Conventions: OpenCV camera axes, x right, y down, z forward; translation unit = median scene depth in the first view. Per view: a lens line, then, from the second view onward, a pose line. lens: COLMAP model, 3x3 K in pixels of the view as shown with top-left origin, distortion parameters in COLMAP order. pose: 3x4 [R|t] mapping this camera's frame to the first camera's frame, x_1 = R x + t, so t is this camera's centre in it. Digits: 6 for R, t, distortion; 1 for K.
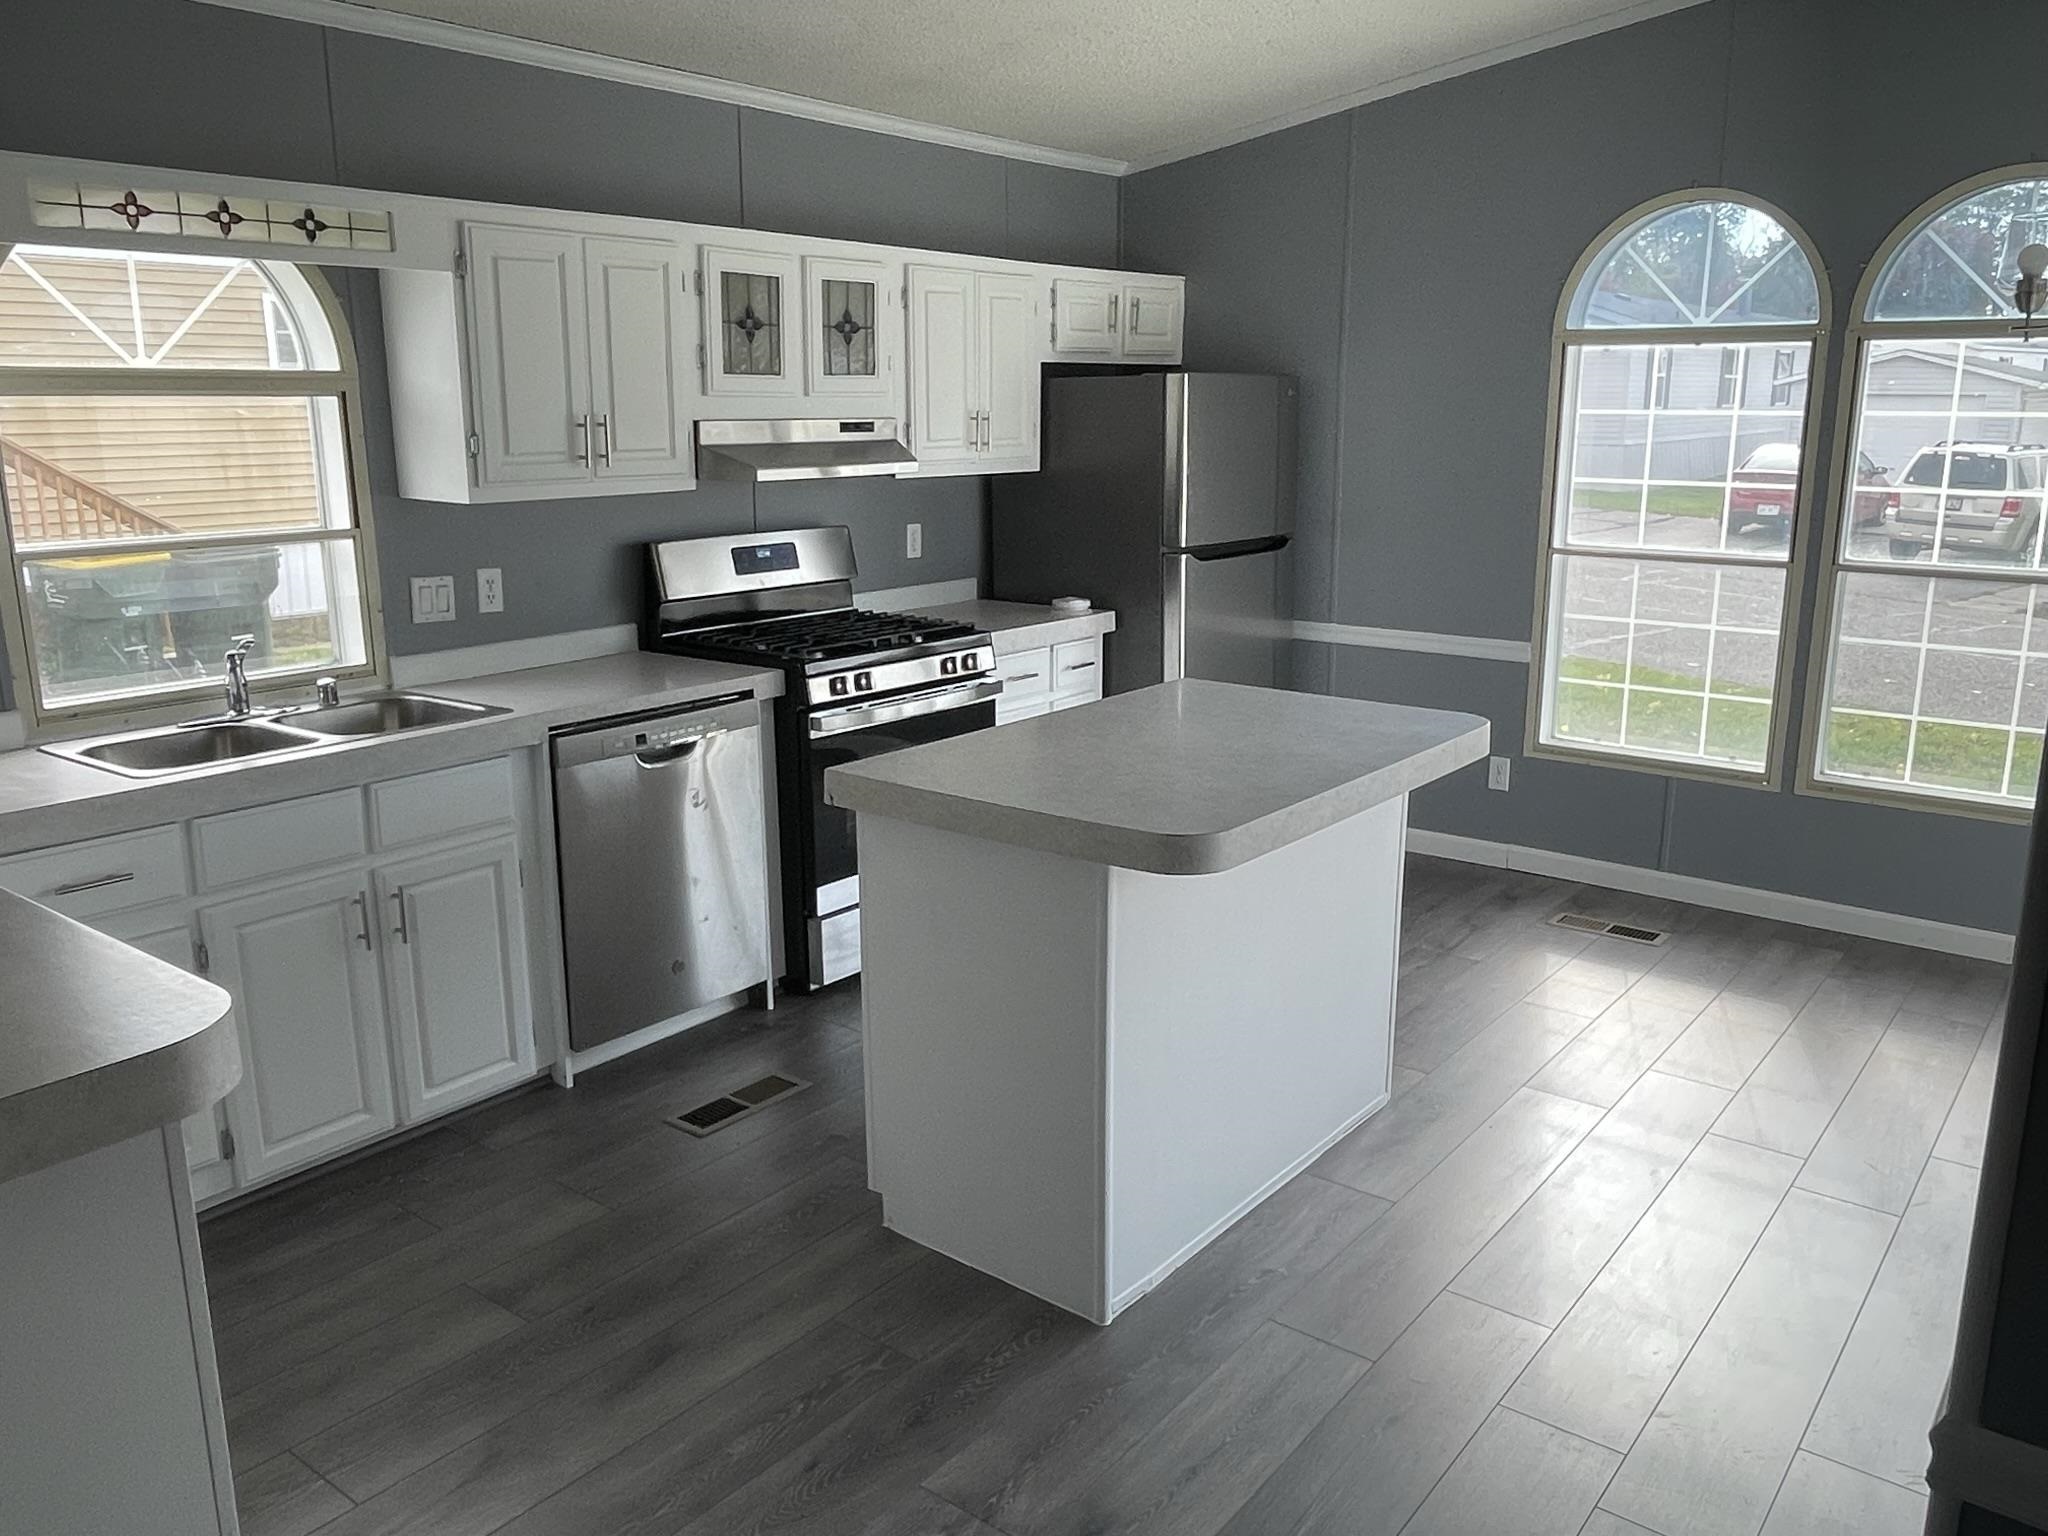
lens RADIAL K [[1518.0, 0, 1010.0], [0, 1518.0, 766.3], [0, 0, 1]] dist [0.005851, -0.020520]
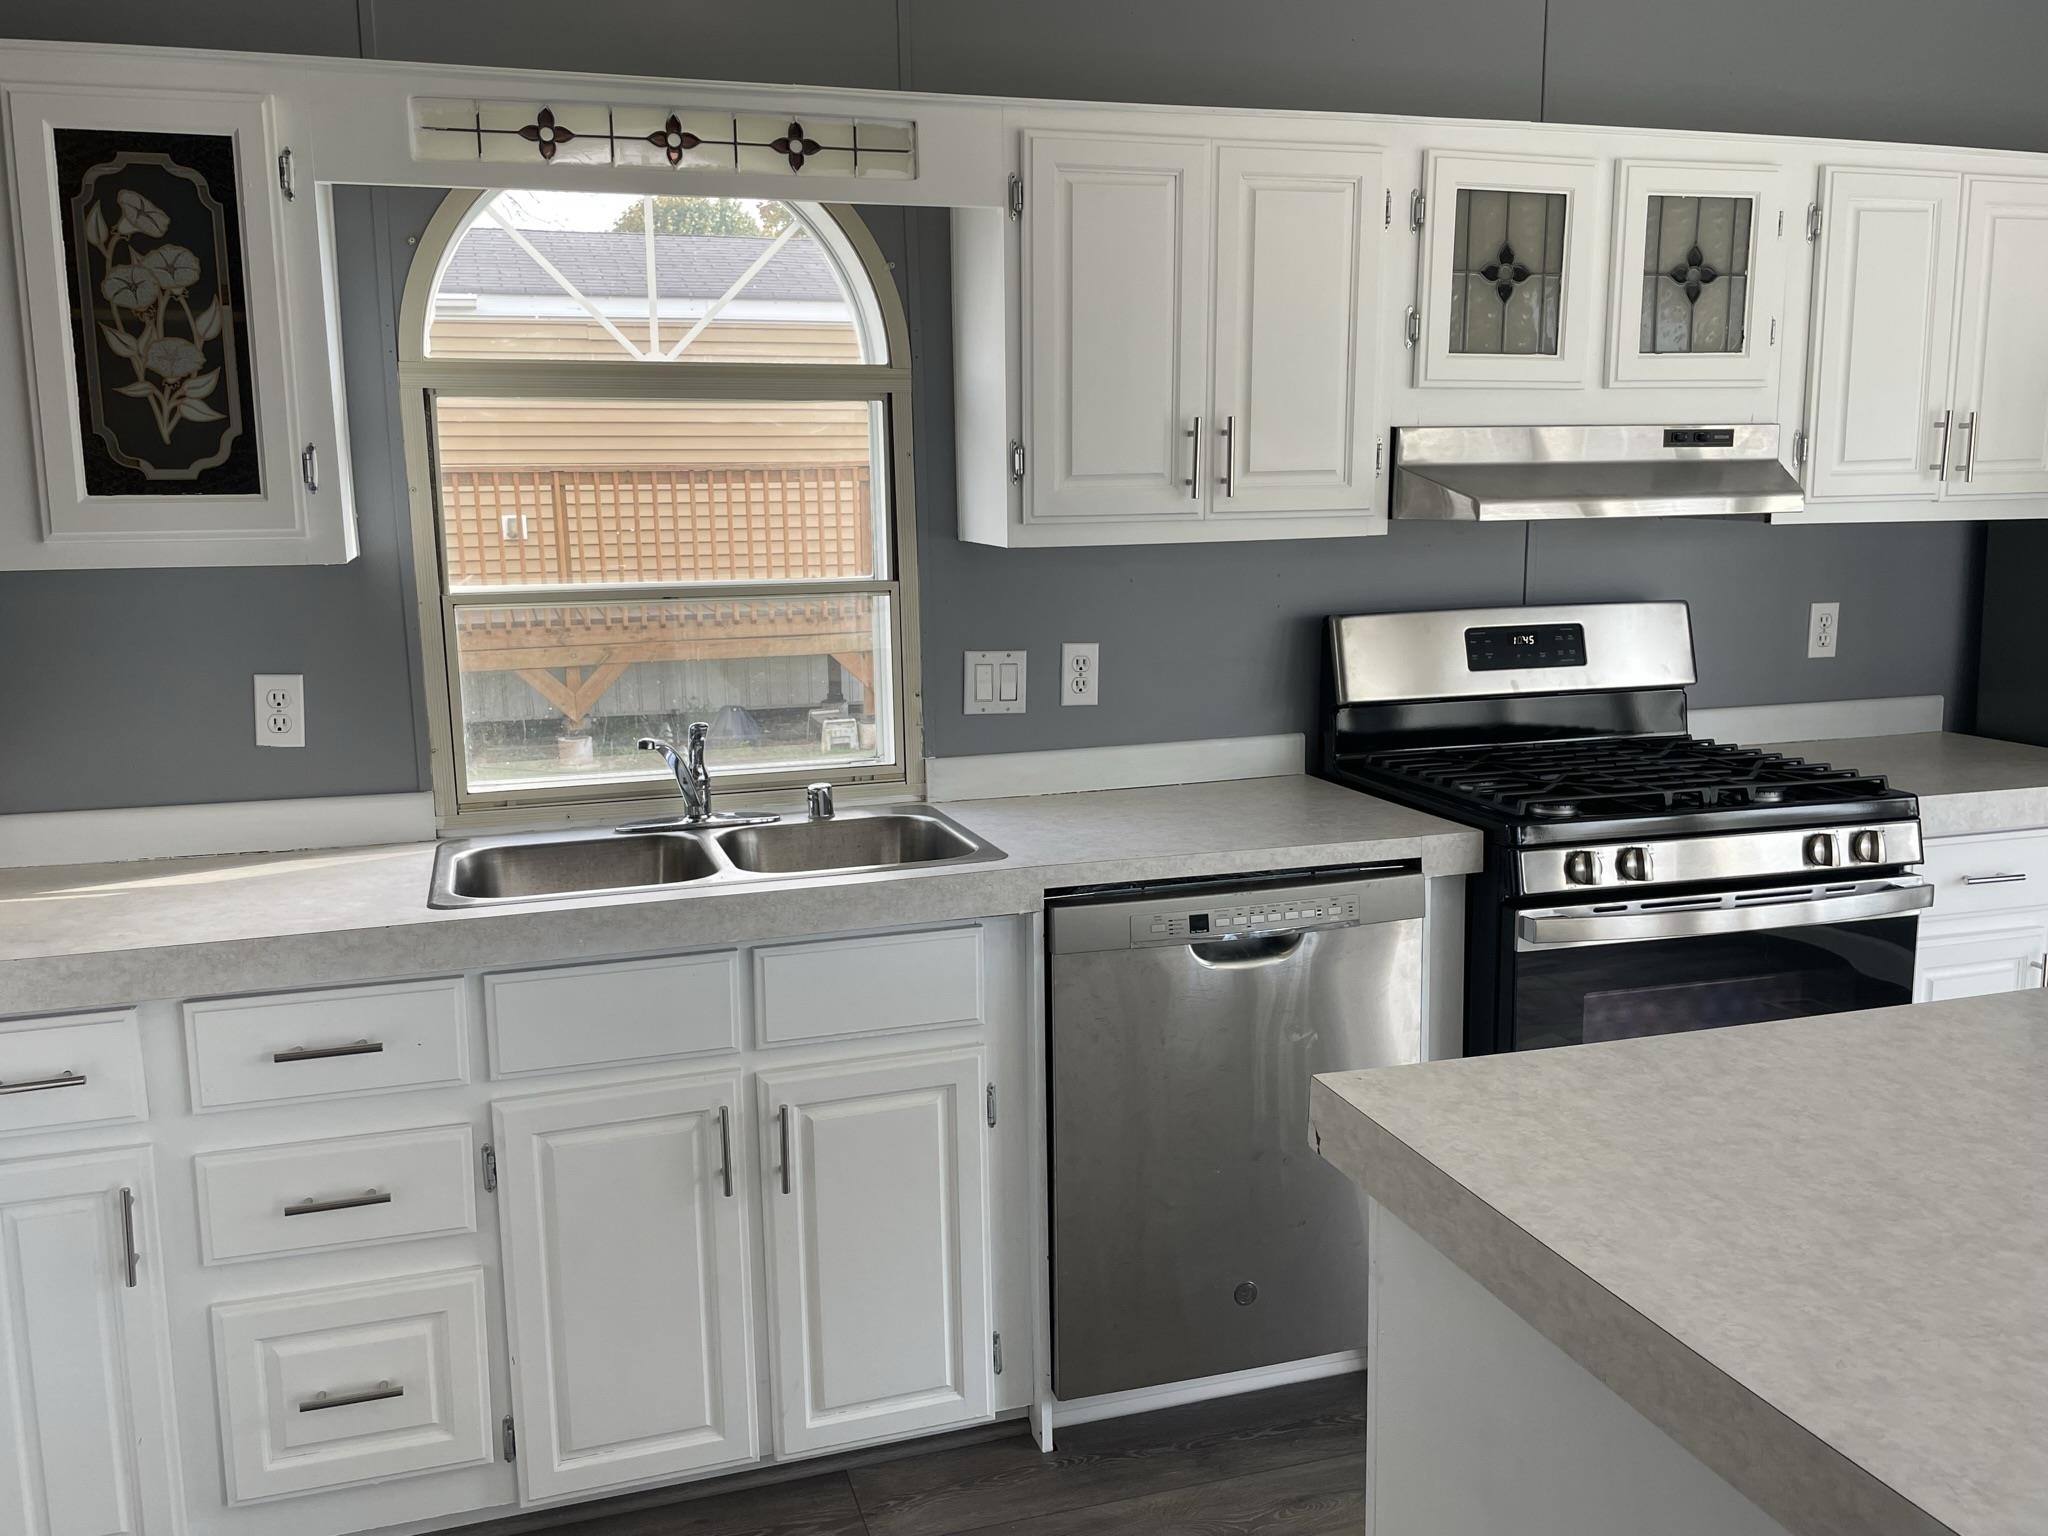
lens RADIAL K [[1657.8, 0, 1017.4], [0, 1657.8, 754.5], [0, 0, 1]] dist [0.081142, -0.112753]
pose [[0.828257, 0.080122, -0.554591, 0.066979], [-0.118166, 0.992442, -0.033097, -0.054266], [0.547747, 0.092947, 0.831465, 0.376969]]
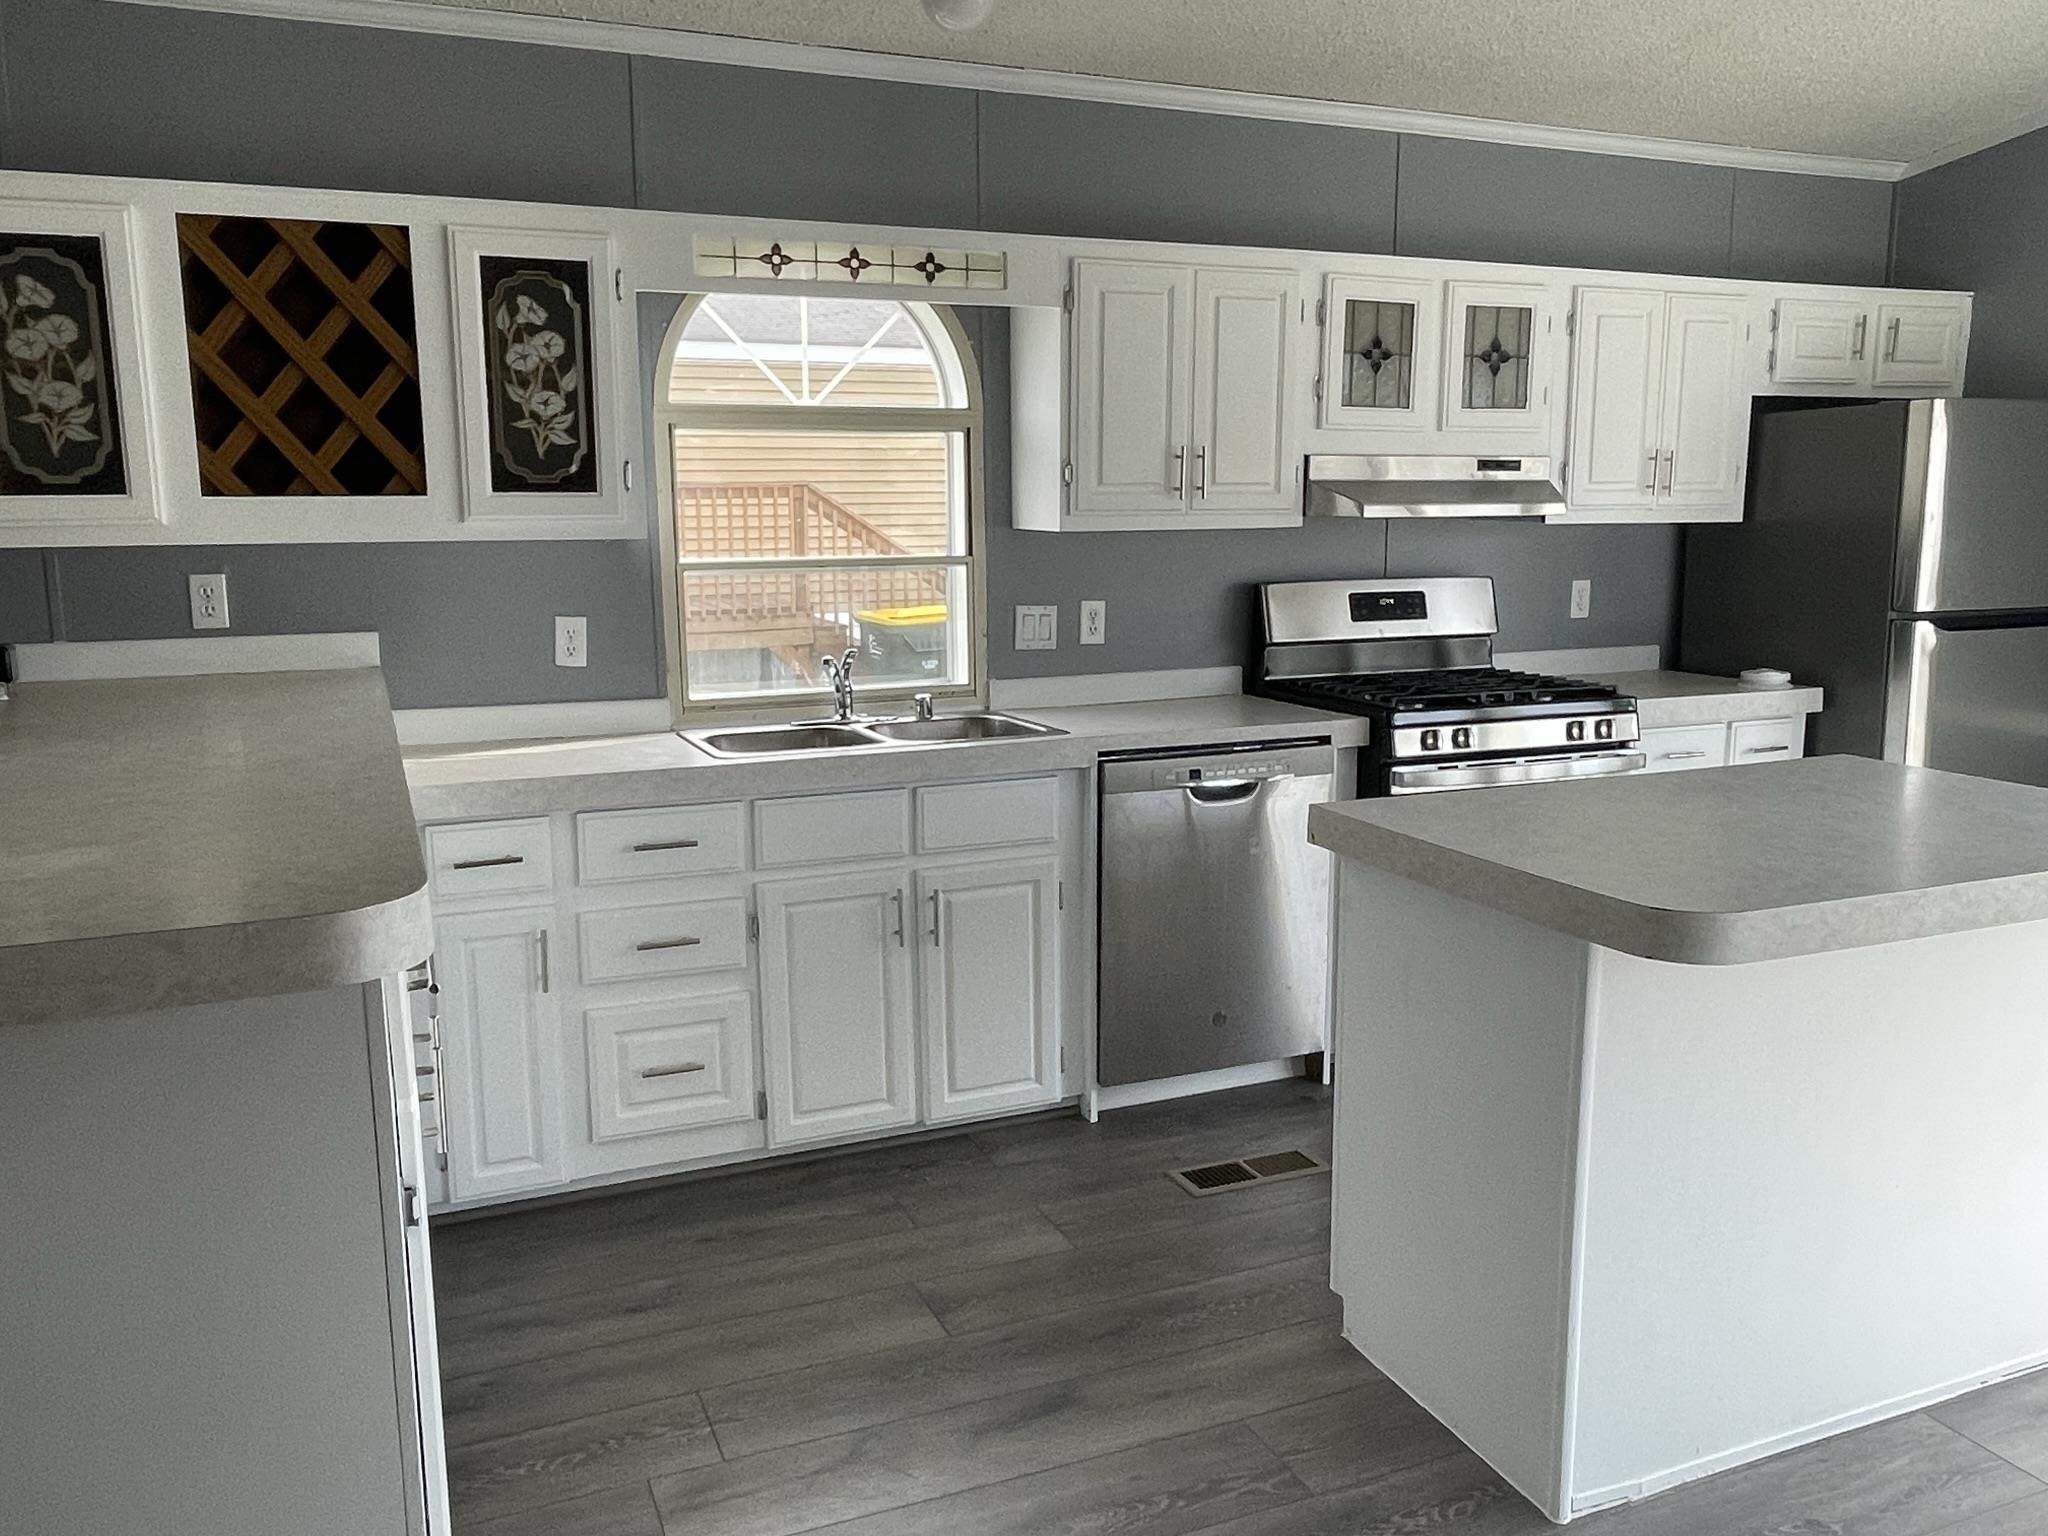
lens RADIAL K [[1518.0, 0, 1023.0], [0, 1518.0, 770.8], [0, 0, 1]] dist [0.005851, -0.020520]
pose [[0.875376, 0.078919, -0.476959, 0.119659], [-0.106844, 0.993772, -0.031661, 0.021870], [0.471489, 0.078676, 0.878355, 0.097594]]
